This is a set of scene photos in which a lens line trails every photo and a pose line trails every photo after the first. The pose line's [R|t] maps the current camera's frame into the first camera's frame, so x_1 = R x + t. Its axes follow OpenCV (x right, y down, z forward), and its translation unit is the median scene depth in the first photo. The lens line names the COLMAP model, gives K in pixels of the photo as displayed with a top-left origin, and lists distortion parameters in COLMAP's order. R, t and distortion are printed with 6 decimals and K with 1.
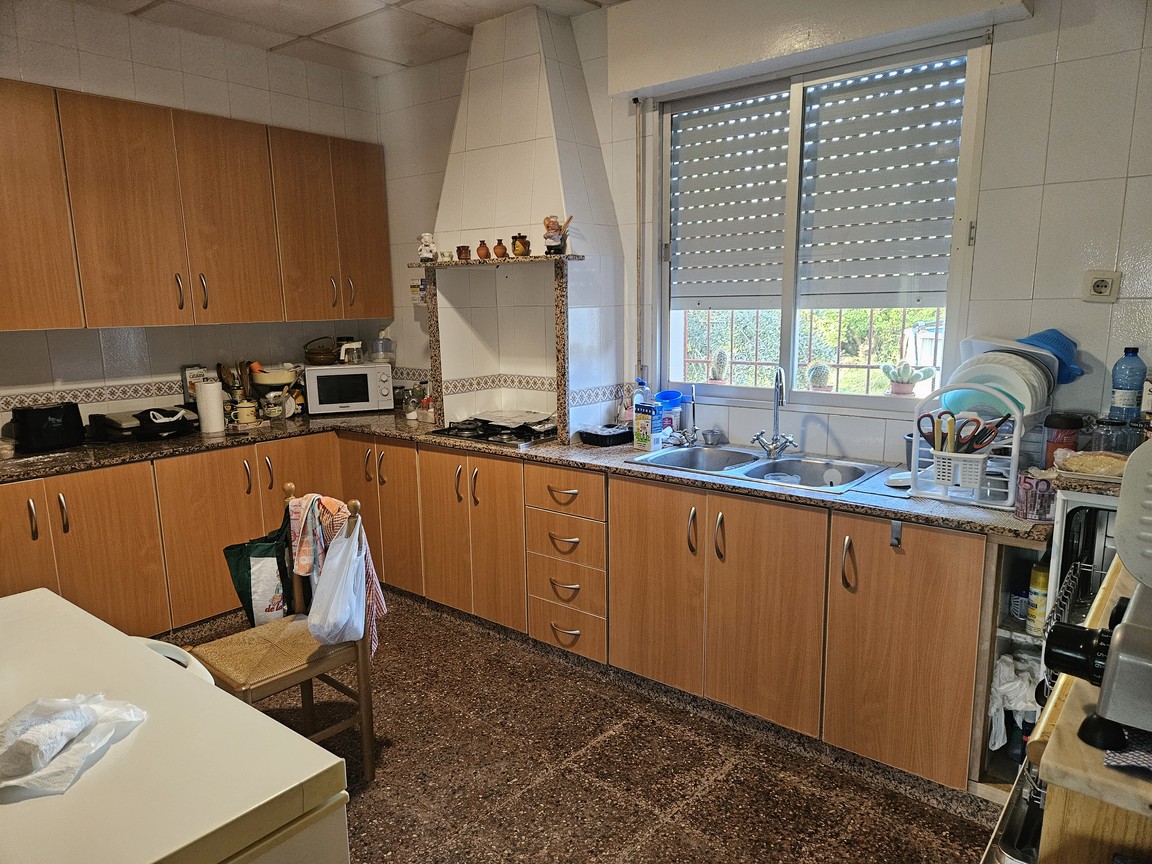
lens RADIAL K [[769.7, 0, 569.7], [0, 769.7, 440.1], [0, 0, 1]] dist [0.093119, -0.084466]
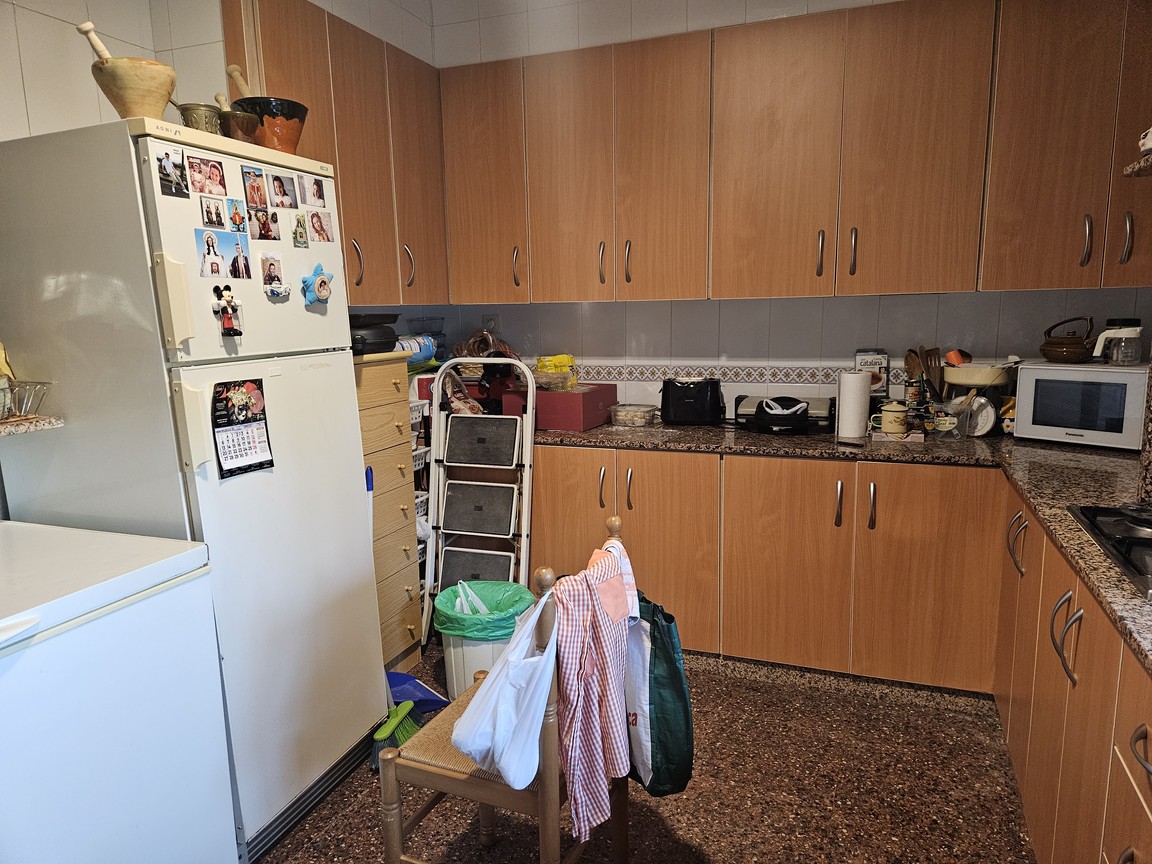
lens RADIAL K [[769.7, 0, 569.7], [0, 769.7, 440.1], [0, 0, 1]] dist [0.093119, -0.084466]
pose [[0.326024, 0.172786, -0.929437, 0.175886], [-0.159722, 0.979089, 0.125990, -0.063471], [0.931771, 0.107376, 0.346804, 0.509200]]
